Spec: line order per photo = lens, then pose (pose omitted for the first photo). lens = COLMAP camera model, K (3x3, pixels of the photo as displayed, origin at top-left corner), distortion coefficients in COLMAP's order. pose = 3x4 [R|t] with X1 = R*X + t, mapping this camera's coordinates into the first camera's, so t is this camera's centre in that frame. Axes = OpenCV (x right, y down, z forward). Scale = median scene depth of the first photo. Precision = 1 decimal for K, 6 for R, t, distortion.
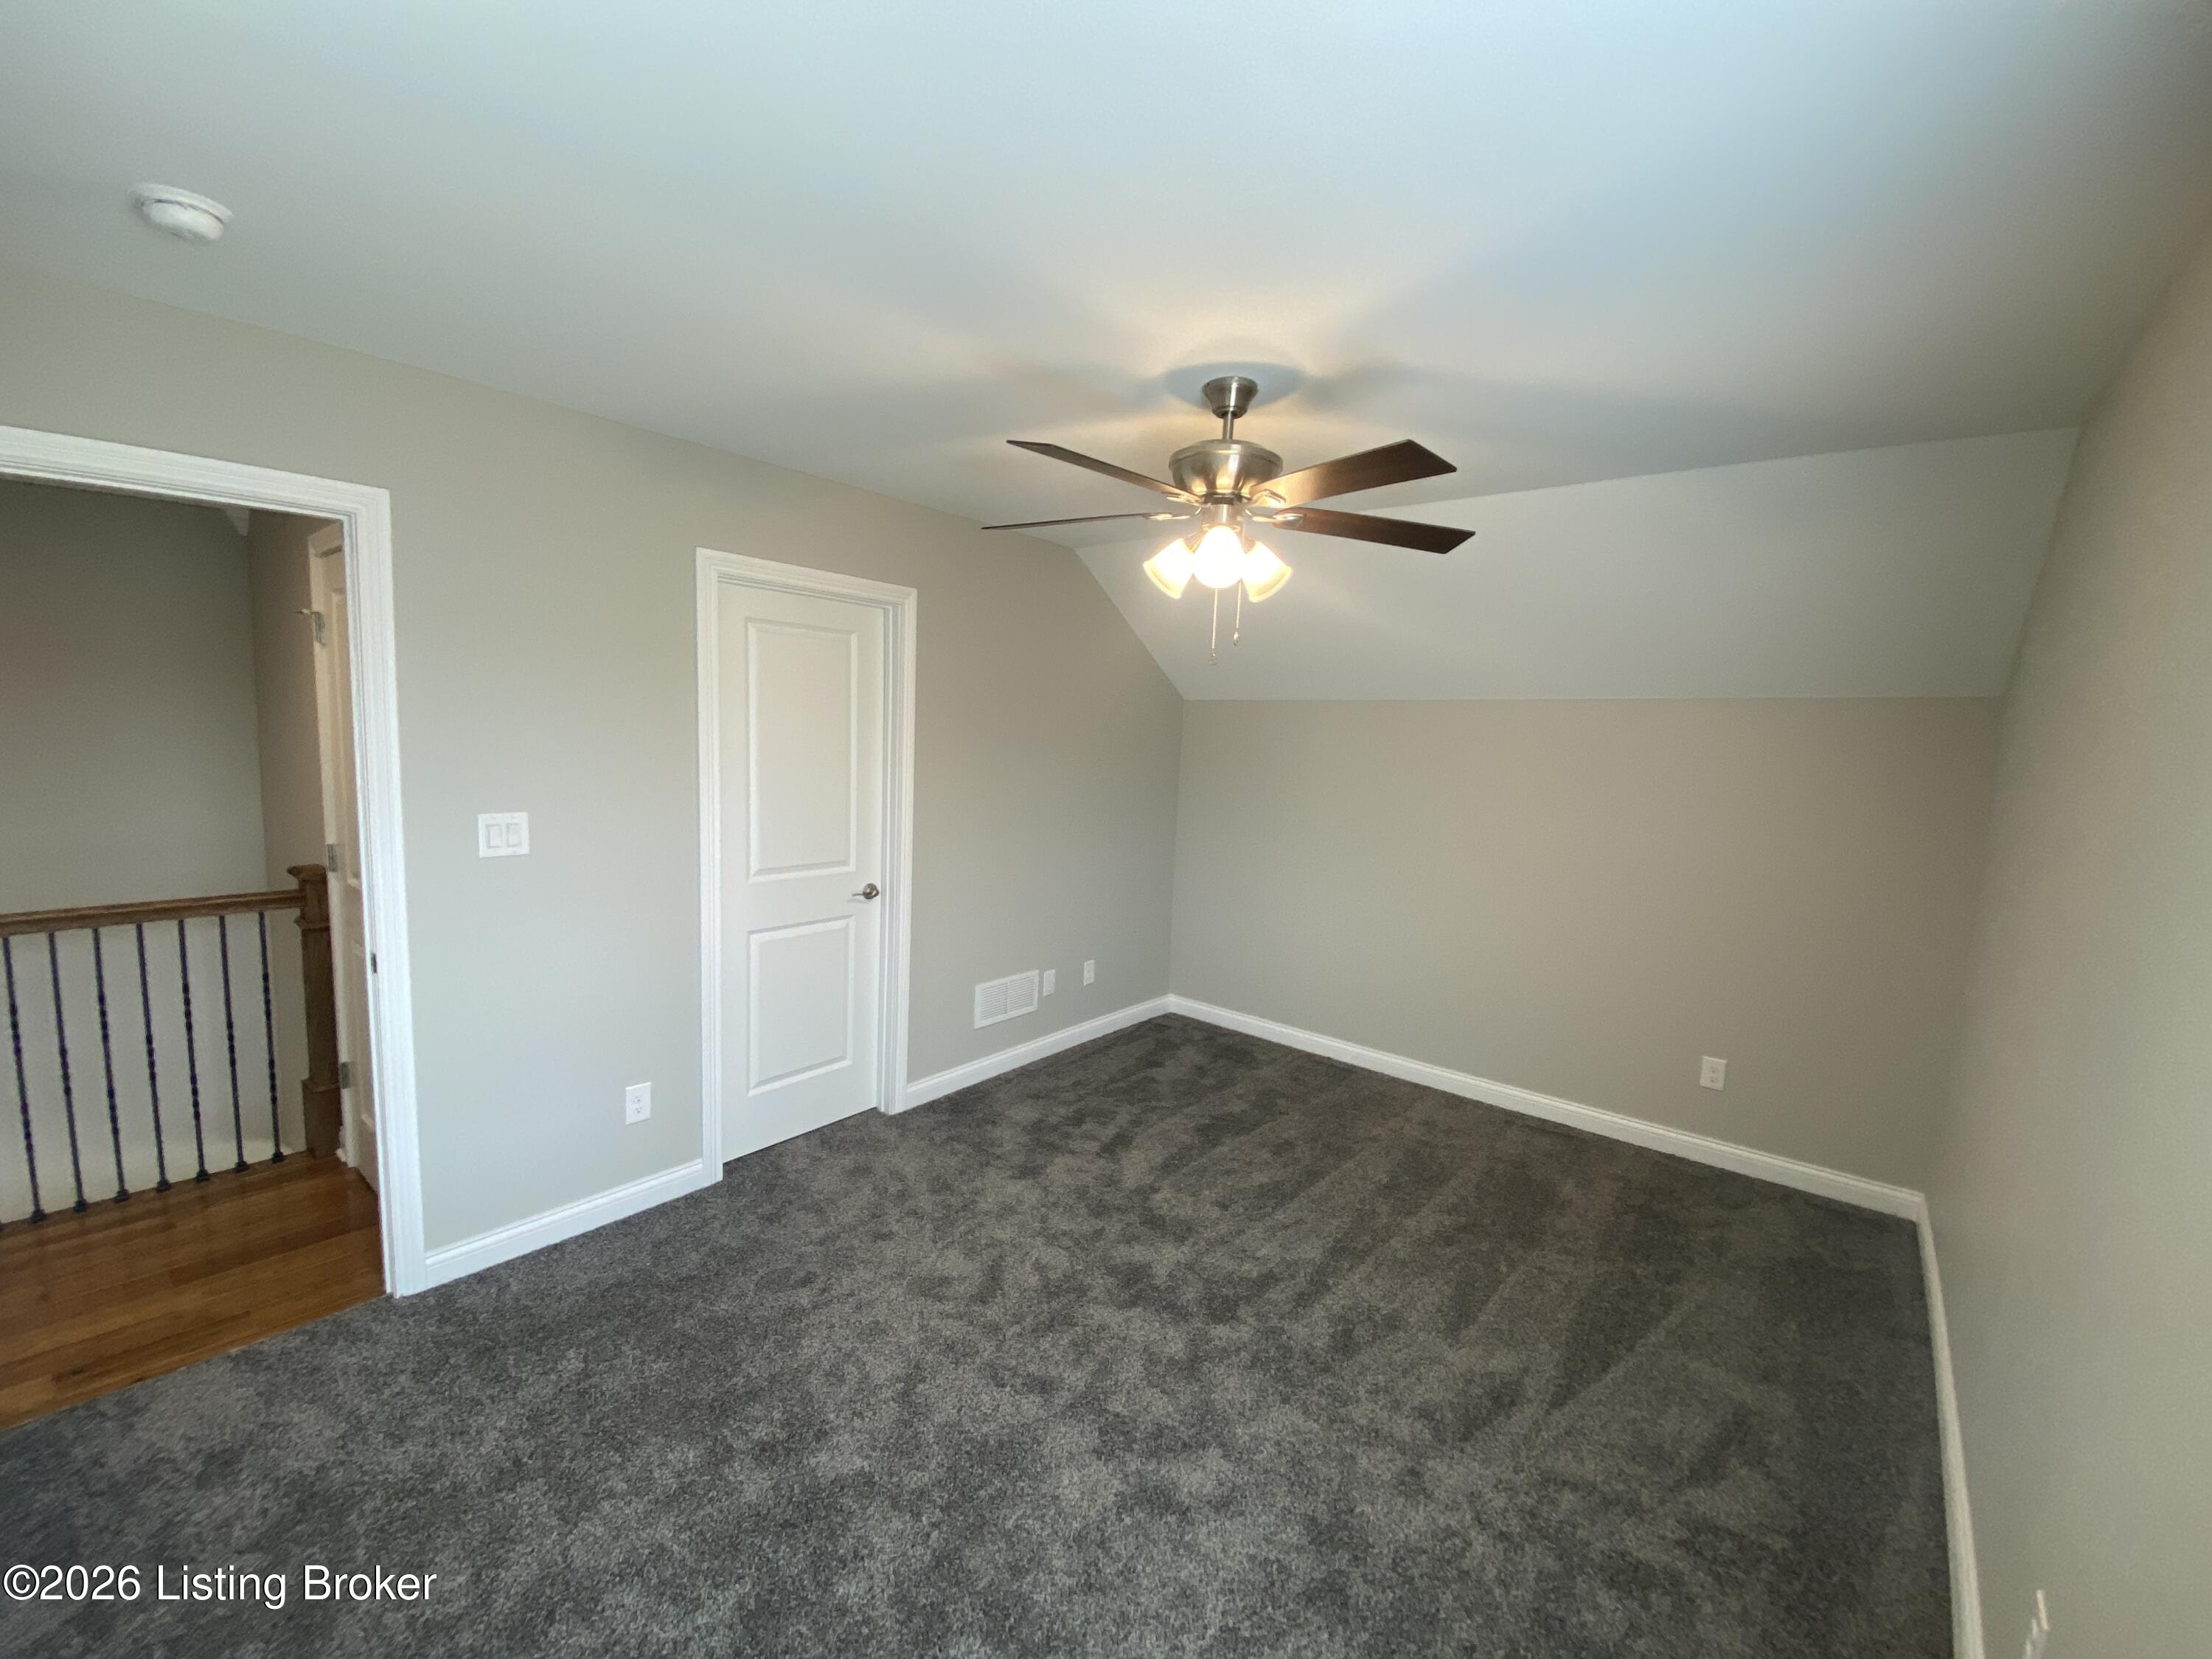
lens RADIAL K [[881.4, 0, 1114.8], [0, 881.4, 816.0], [0, 0, 1]] dist [0.001417, -0.021489]
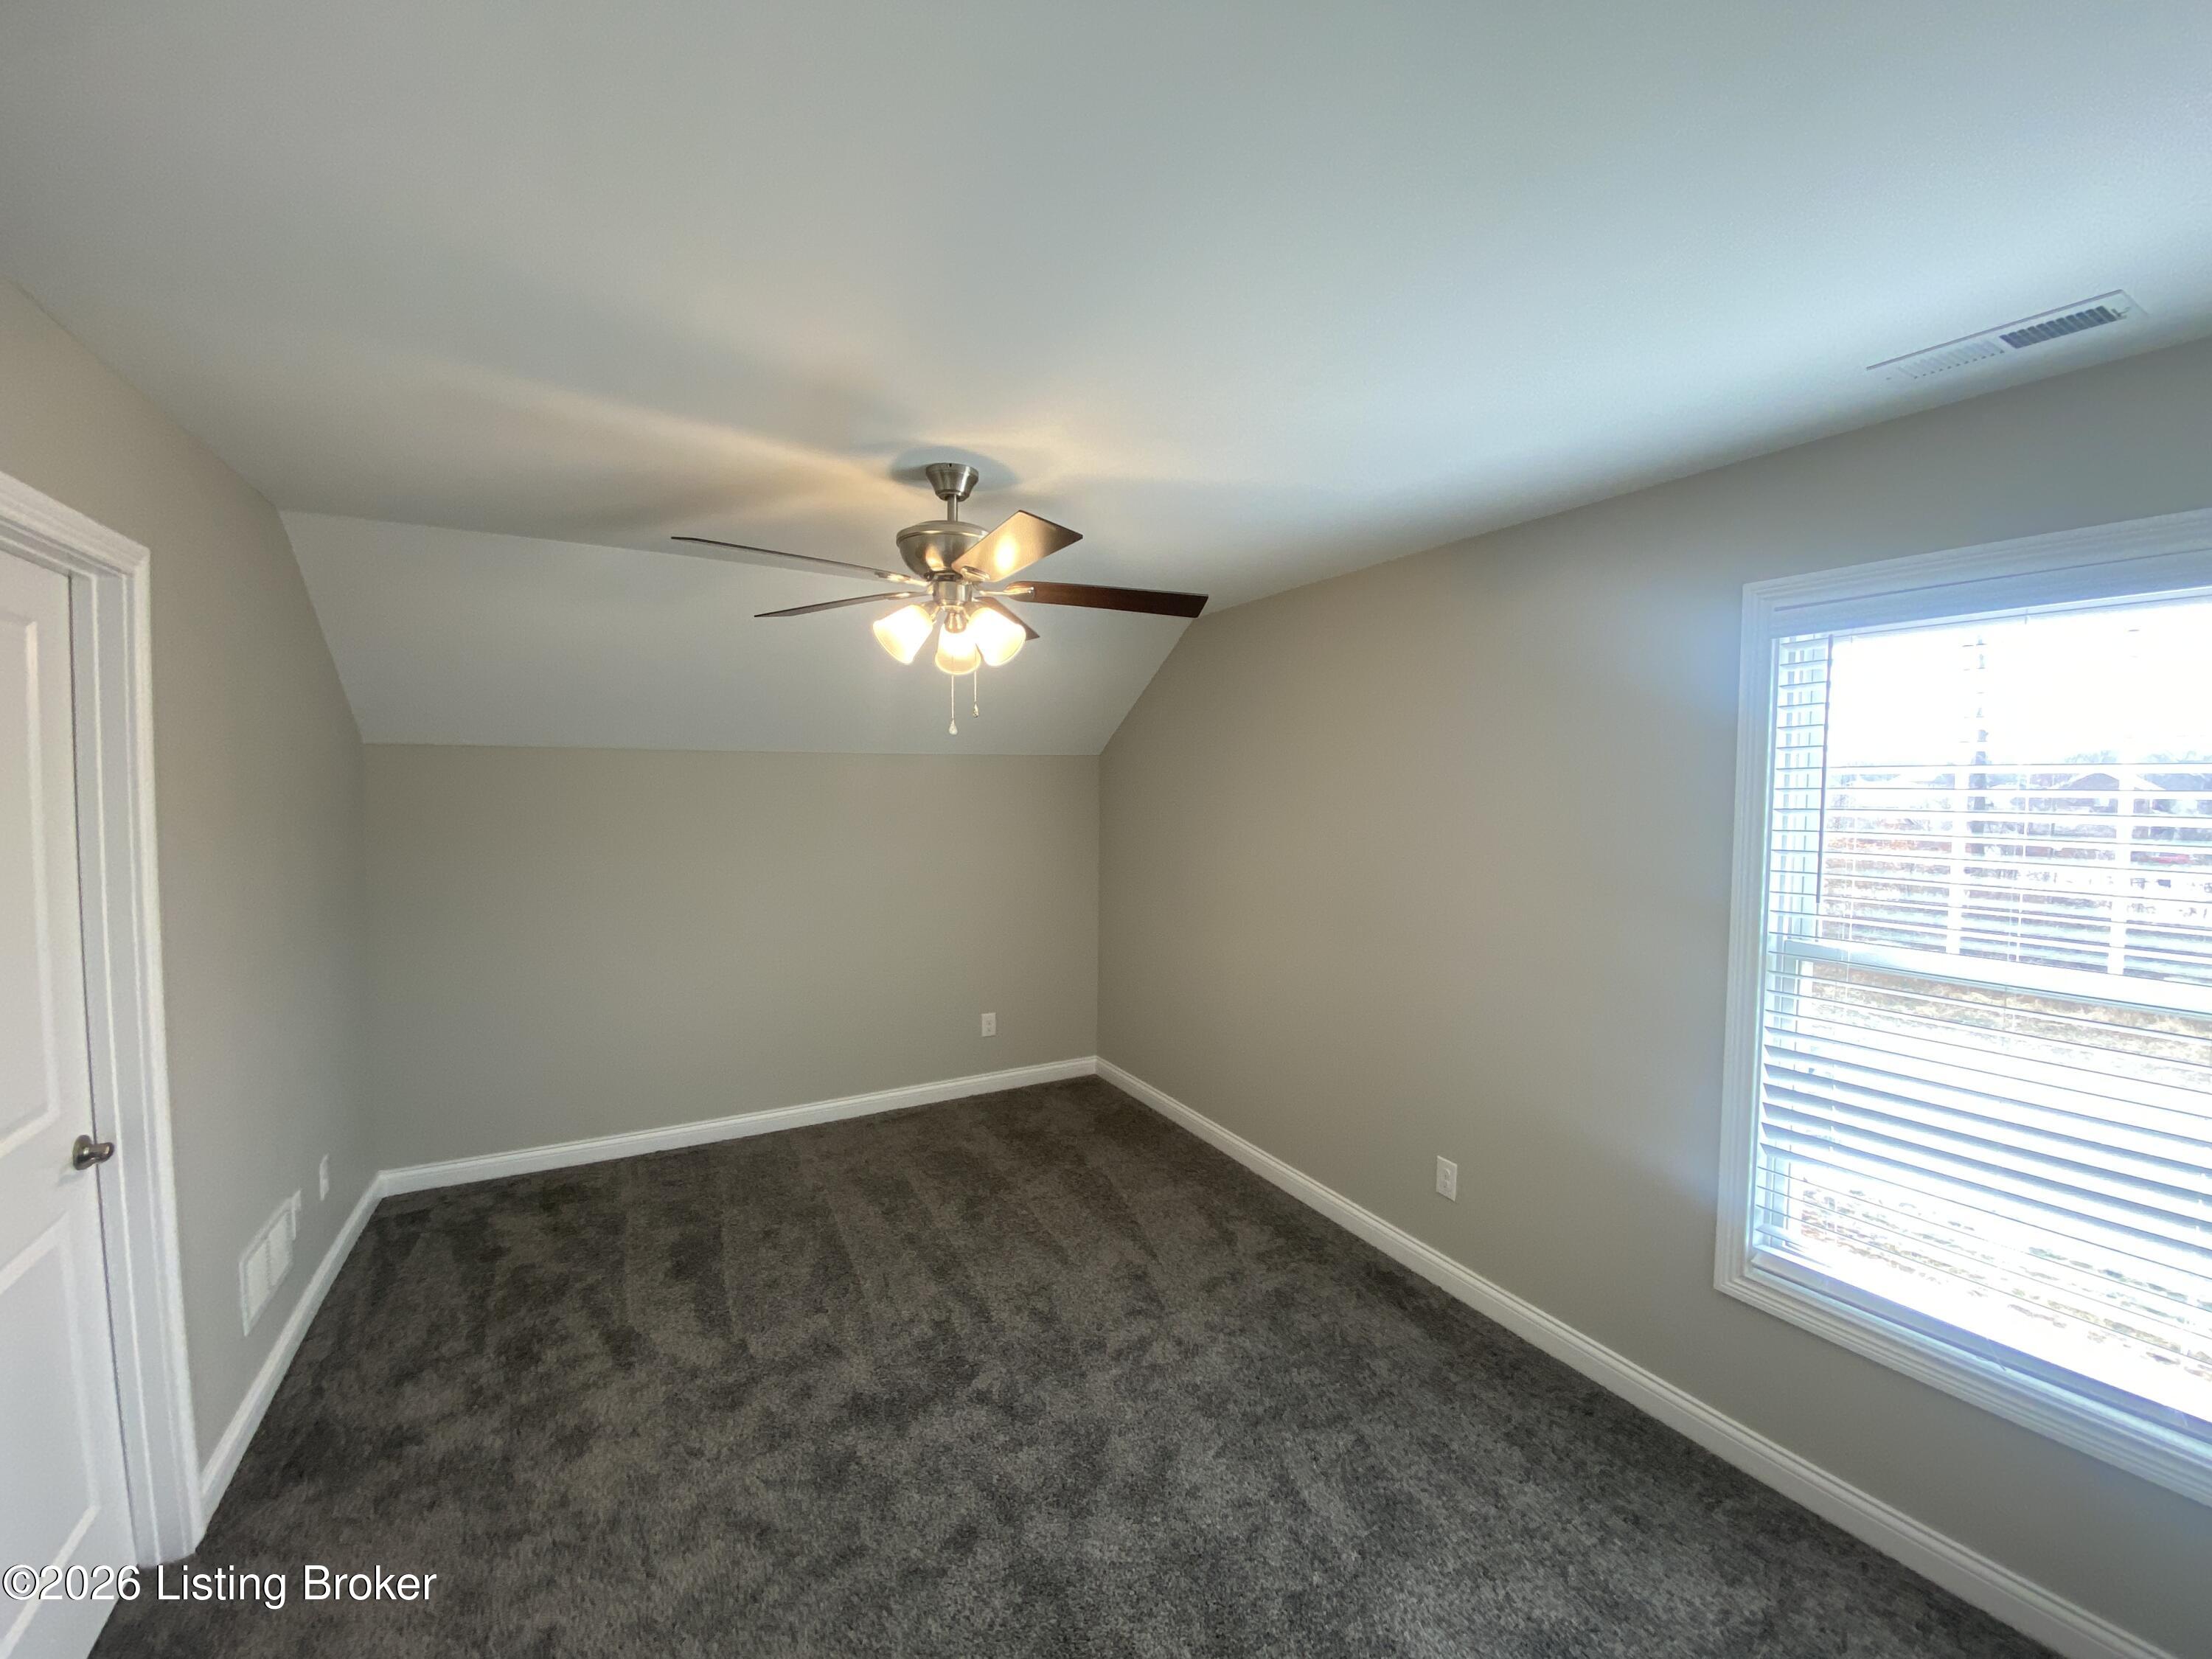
lens RADIAL K [[897.5, 0, 1117.5], [0, 897.5, 830.2], [0, 0, 1]] dist [-0.001238, -0.016424]
pose [[0.384362, -0.098476, 0.917915, -0.493656], [0.111105, 0.992002, 0.059900, -0.058510], [-0.916472, 0.078961, 0.392229, 0.288277]]
